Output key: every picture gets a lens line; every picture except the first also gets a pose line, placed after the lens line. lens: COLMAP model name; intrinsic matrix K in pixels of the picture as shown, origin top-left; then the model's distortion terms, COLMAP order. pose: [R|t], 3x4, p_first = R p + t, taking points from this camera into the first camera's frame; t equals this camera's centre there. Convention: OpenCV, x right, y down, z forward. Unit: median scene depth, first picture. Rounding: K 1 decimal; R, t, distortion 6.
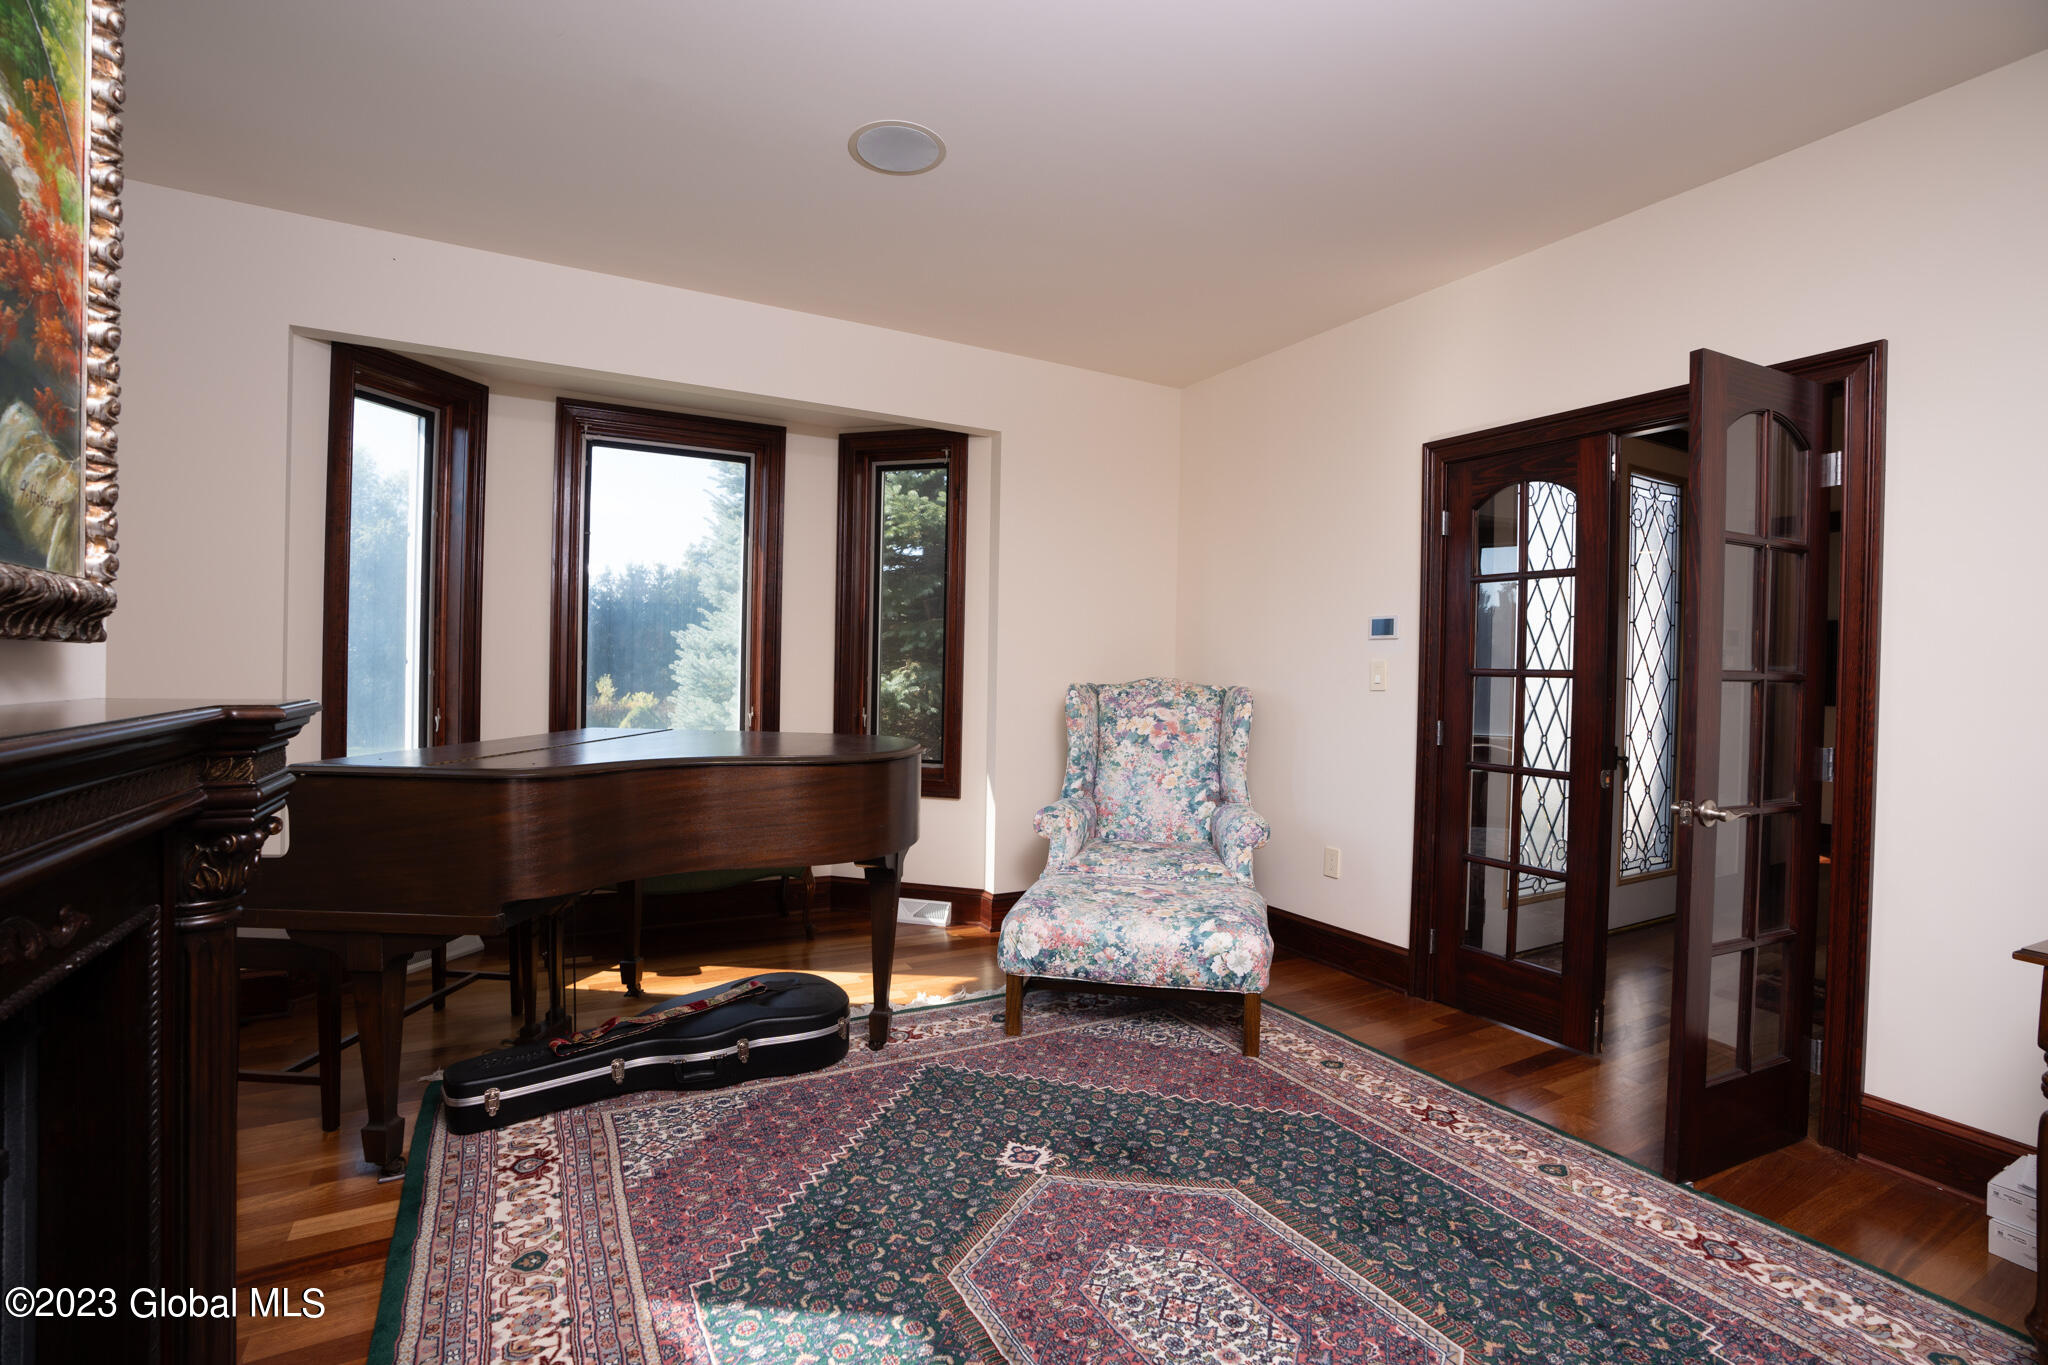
lens RADIAL K [[936.2, 0, 1032.0], [0, 936.2, 679.3], [0, 0, 1]] dist [-0.065408, 0.020584]
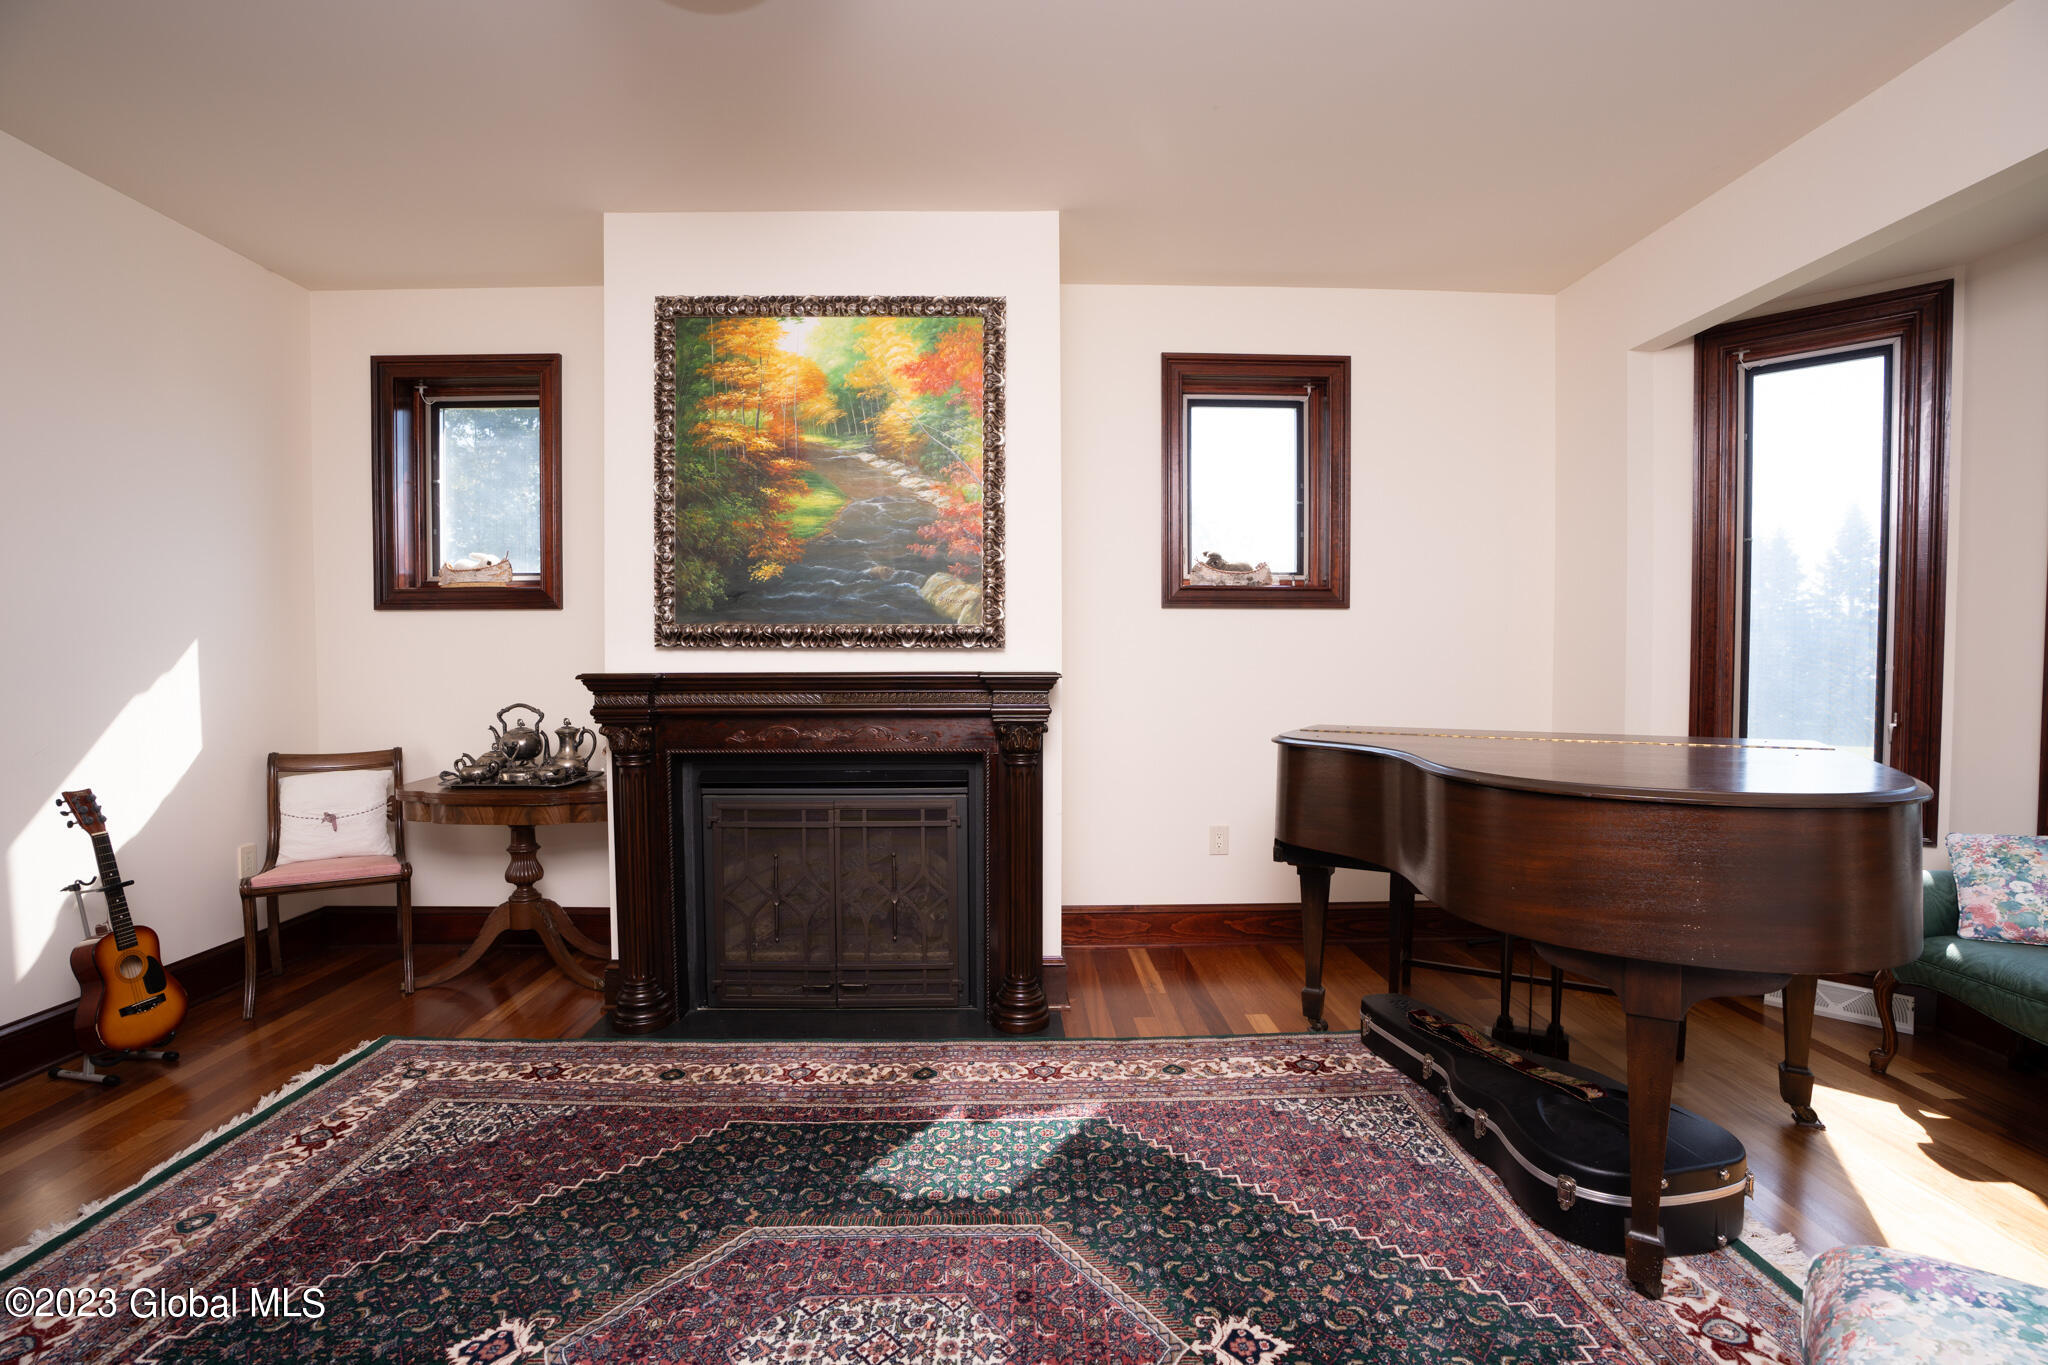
lens RADIAL K [[936.2, 0, 1030.7], [0, 936.2, 680.5], [0, 0, 1]] dist [-0.065408, 0.020584]
pose [[-0.460583, 0.011718, -0.887539, 0.741679], [-0.020029, 0.999521, 0.023590, -0.005632], [0.887391, 0.028641, -0.460128, 1.268619]]
